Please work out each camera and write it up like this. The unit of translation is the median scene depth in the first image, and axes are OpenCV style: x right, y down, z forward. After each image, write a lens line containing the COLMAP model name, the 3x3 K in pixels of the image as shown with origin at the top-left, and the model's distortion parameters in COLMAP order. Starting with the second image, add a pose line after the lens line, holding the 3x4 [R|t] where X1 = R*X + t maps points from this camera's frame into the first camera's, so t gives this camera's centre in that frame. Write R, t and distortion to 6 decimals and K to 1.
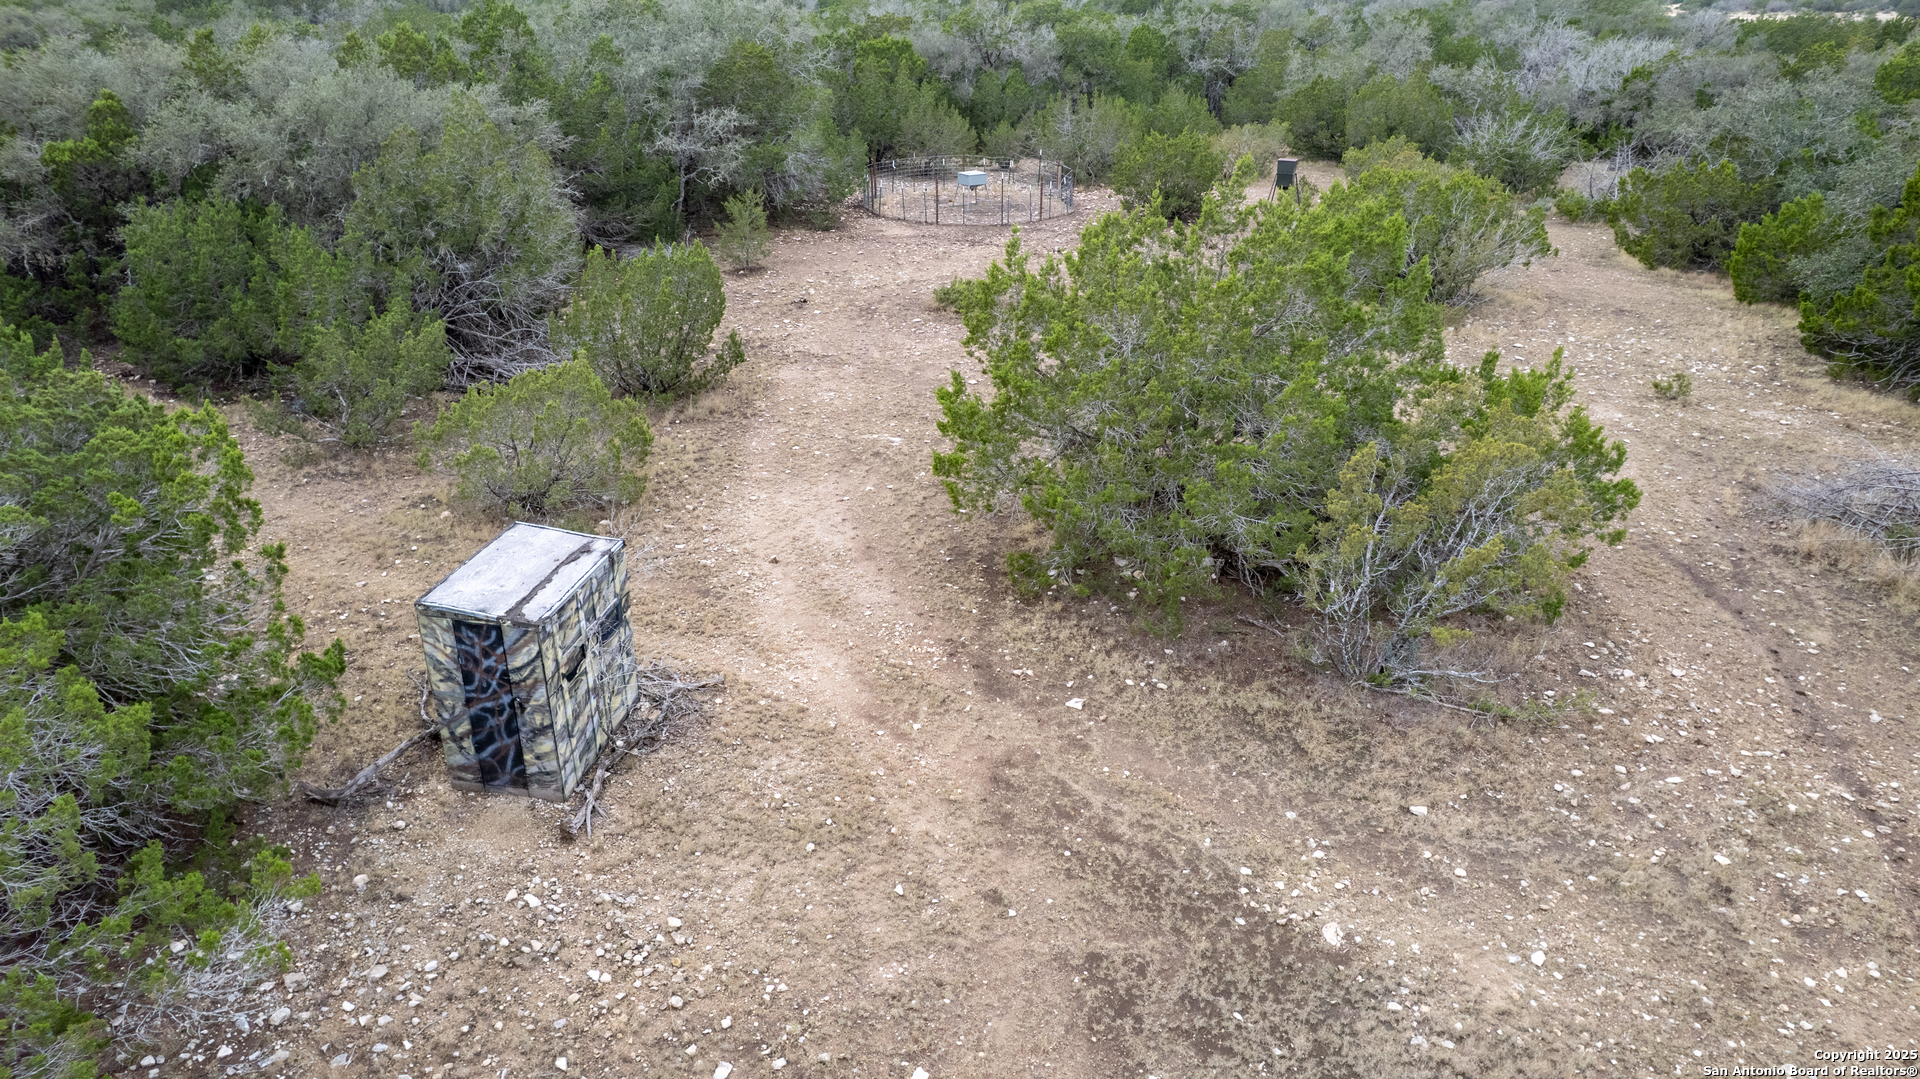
lens RADIAL K [[1257.9, 0, 959.5], [0, 1257.9, 541.2], [0, 0, 1]] dist [-0.002415, -0.000839]
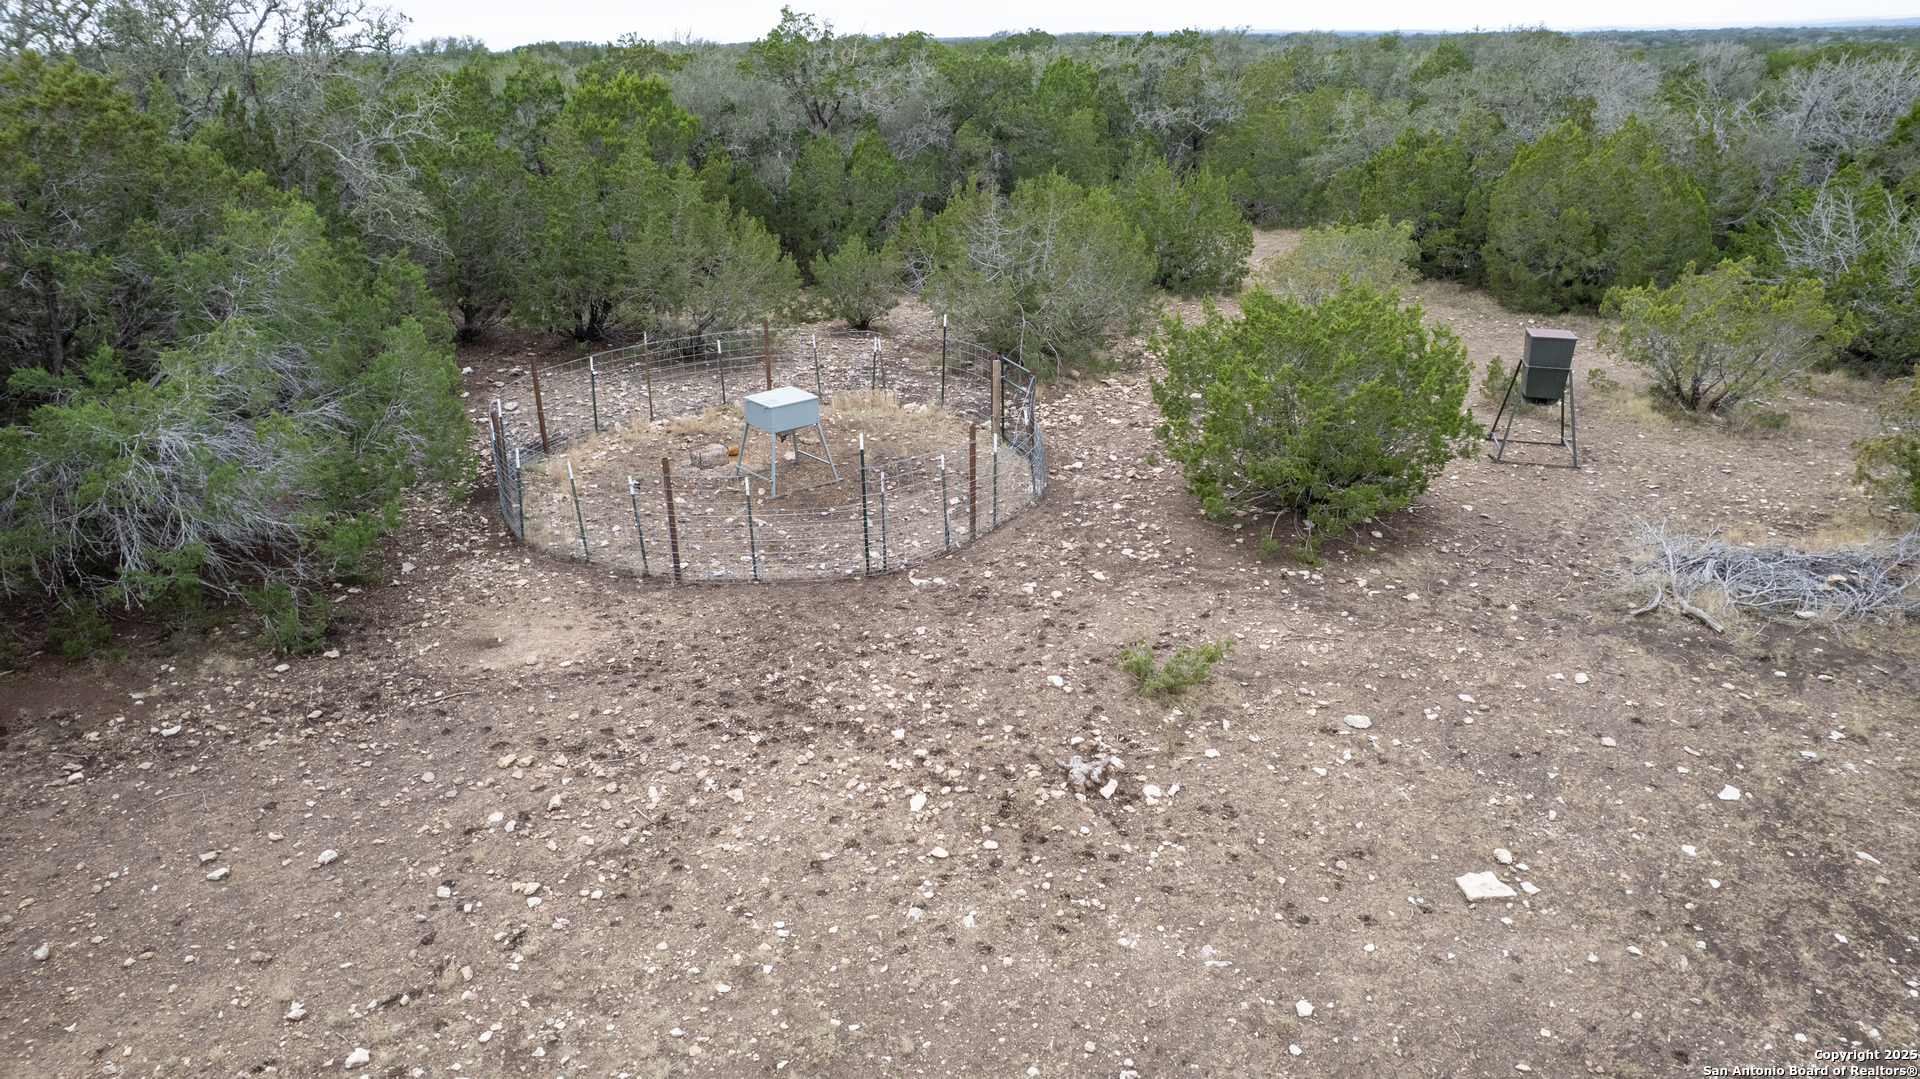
lens RADIAL K [[1257.9, 0, 960.8], [0, 1257.9, 538.0], [0, 0, 1]] dist [-0.002415, -0.000839]
pose [[0.992660, -0.058407, 0.105904, 0.017003], [0.063278, 0.997059, -0.043235, -0.182324], [-0.103068, 0.049620, 0.993436, 0.487165]]
